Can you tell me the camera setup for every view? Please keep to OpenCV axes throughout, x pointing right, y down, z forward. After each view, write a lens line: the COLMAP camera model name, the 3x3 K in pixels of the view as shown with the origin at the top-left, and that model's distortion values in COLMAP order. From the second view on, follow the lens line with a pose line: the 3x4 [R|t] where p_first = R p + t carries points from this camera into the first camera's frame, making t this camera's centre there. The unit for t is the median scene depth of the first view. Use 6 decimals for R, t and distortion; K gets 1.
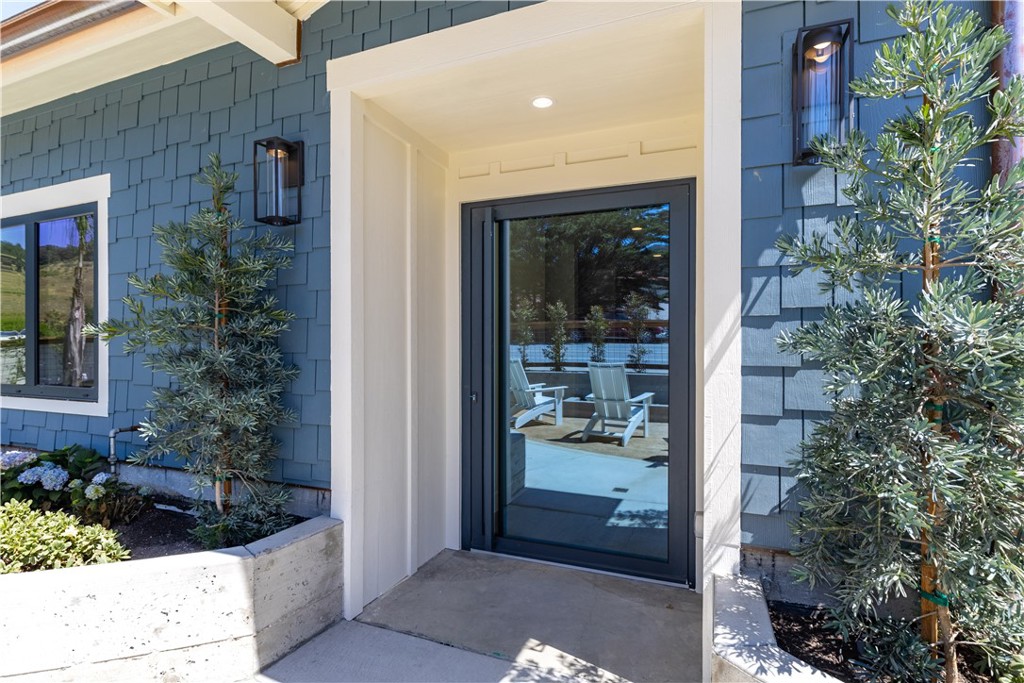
lens RADIAL K [[527.3, 0, 517.0], [0, 527.3, 349.6], [0, 0, 1]] dist [-0.000301, -0.001813]
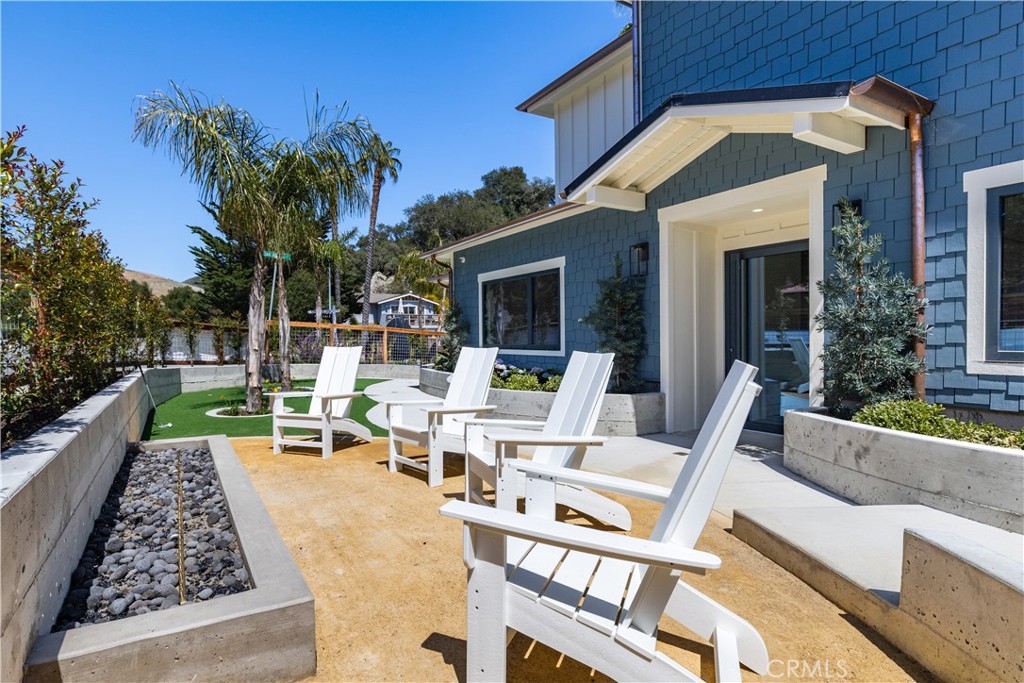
lens RADIAL K [[527.3, 0, 451.5], [0, 527.3, 346.7], [0, 0, 1]] dist [-0.000301, -0.001813]
pose [[0.778761, 0.000481, -0.627321, 0.435122], [0.011110, 0.999832, 0.014558, 0.052164], [0.627223, -0.018307, 0.778625, -1.535422]]
